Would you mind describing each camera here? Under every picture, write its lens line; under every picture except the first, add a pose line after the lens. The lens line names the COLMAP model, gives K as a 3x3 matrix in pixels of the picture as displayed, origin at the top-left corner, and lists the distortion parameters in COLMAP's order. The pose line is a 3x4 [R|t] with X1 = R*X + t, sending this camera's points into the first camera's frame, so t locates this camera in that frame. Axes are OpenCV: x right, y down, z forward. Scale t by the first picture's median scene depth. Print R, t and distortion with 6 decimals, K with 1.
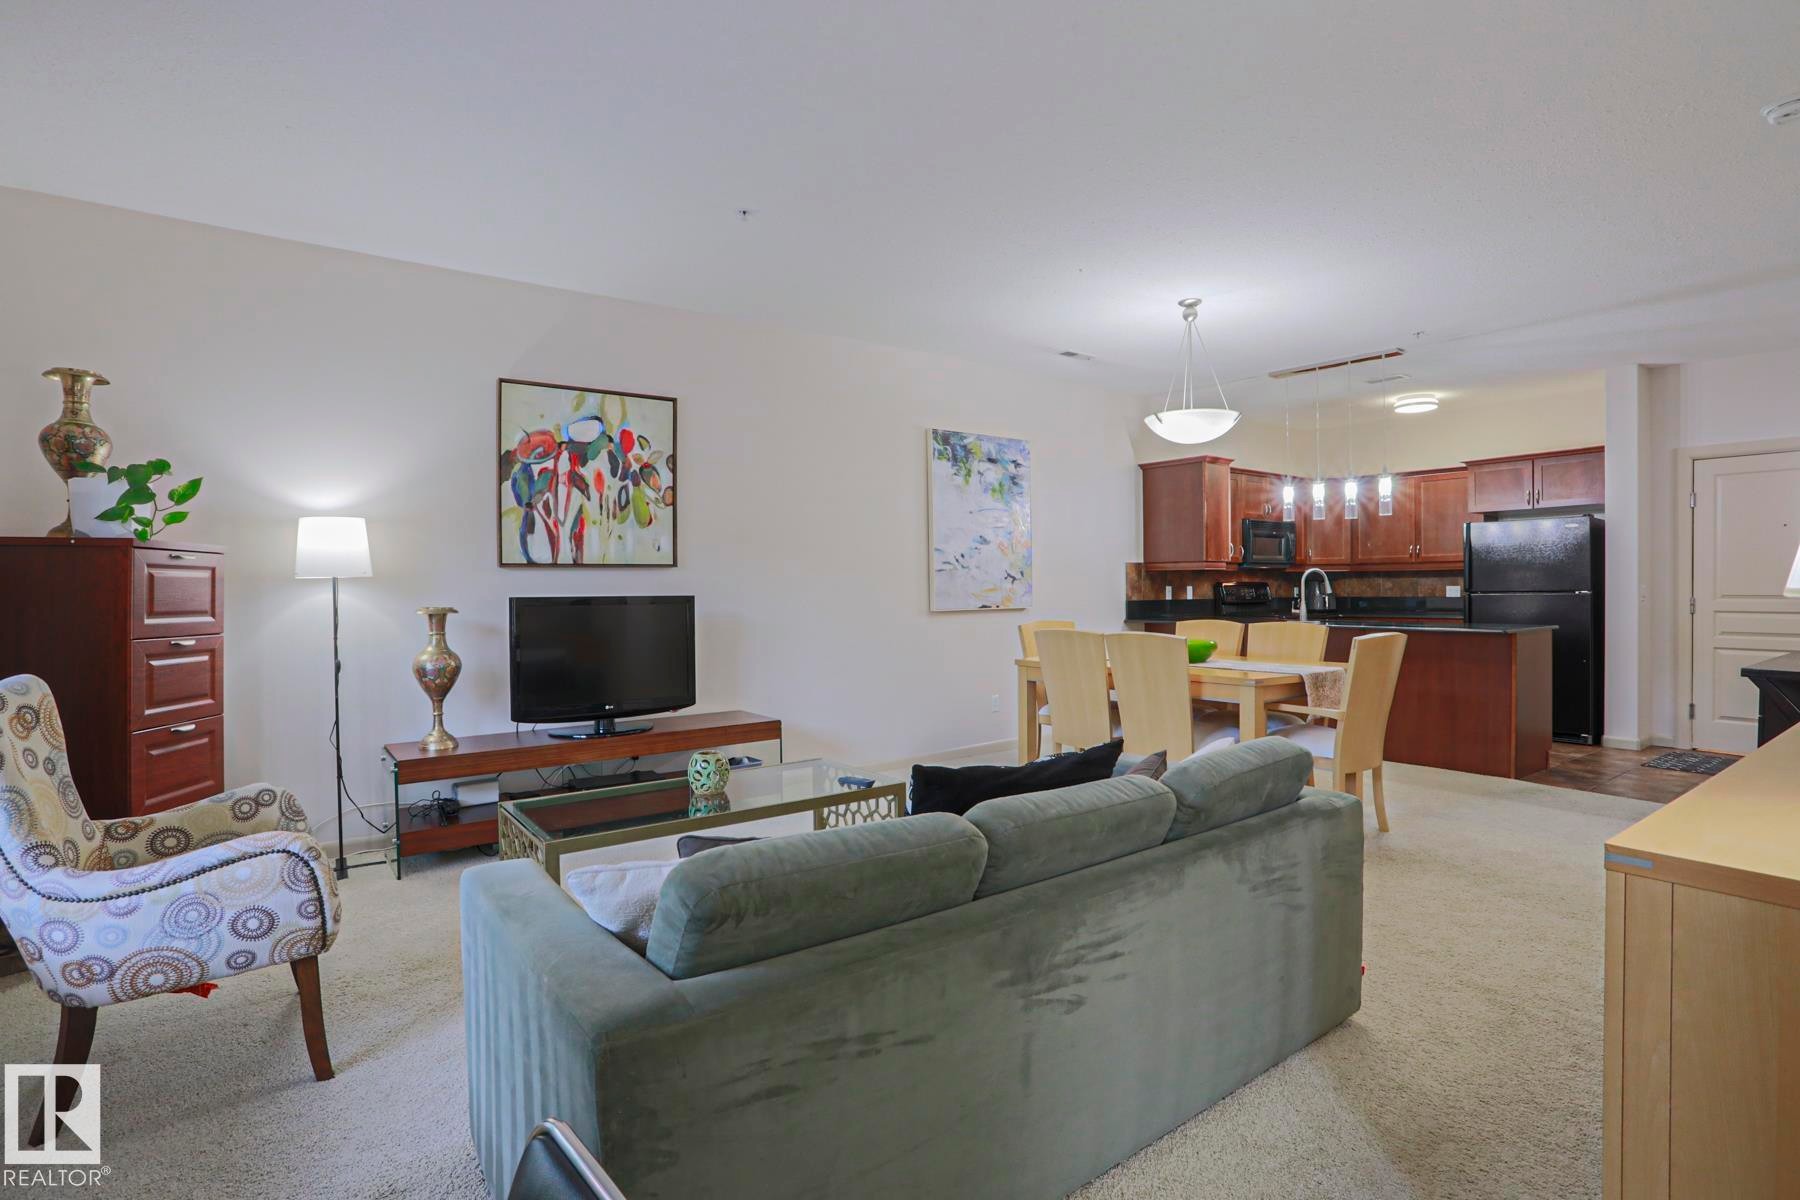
lens RADIAL K [[867.6, 0, 900.0], [0, 867.6, 600.0], [0, 0, 1]] dist [-0.031641, 0.000863]
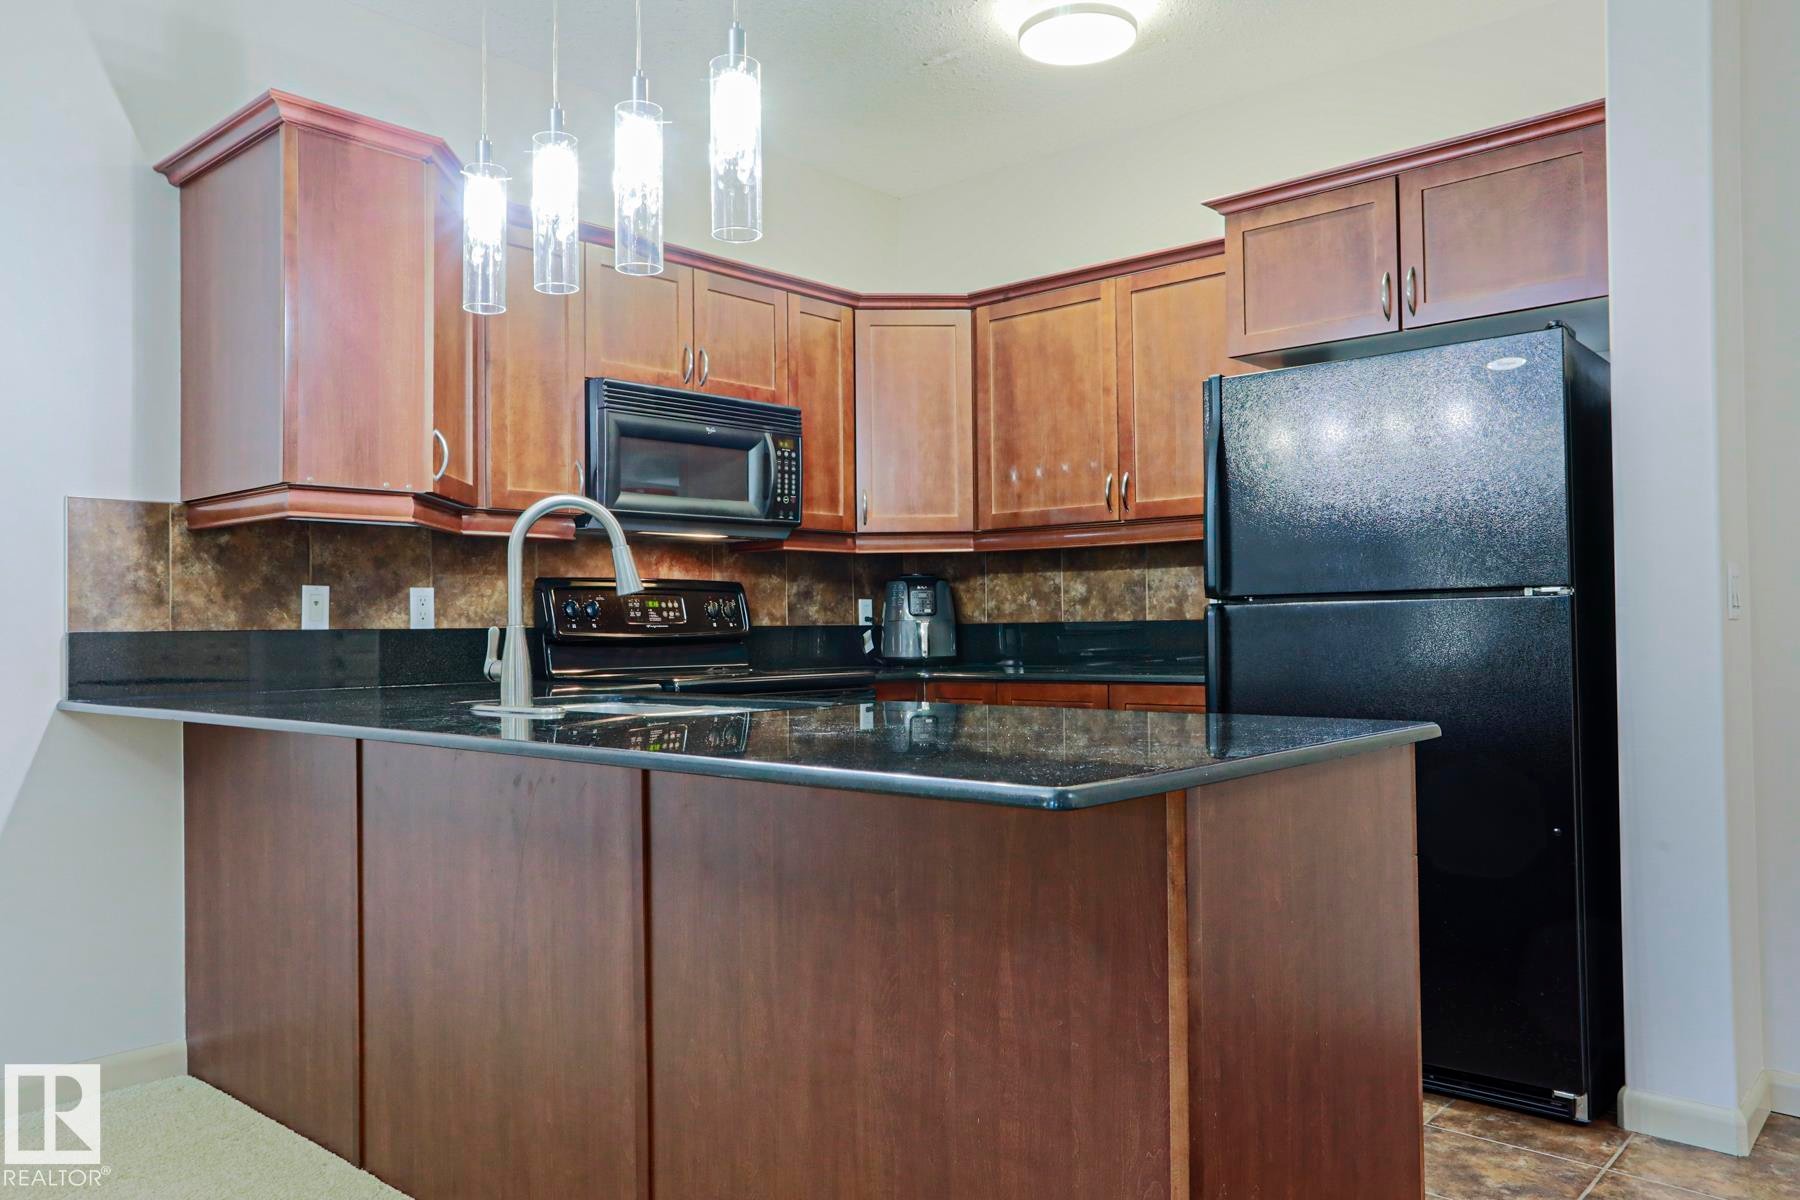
lens RADIAL K [[1303.1, 0, 900.0], [0, 1303.1, 600.0], [0, 0, 1]] dist [-0.006844, -0.002827]
pose [[0.979408, 0.000864, 0.201890, 0.432033], [0.005761, 0.999464, -0.032225, 0.005109], [-0.201809, 0.032724, 0.978878, 0.530303]]
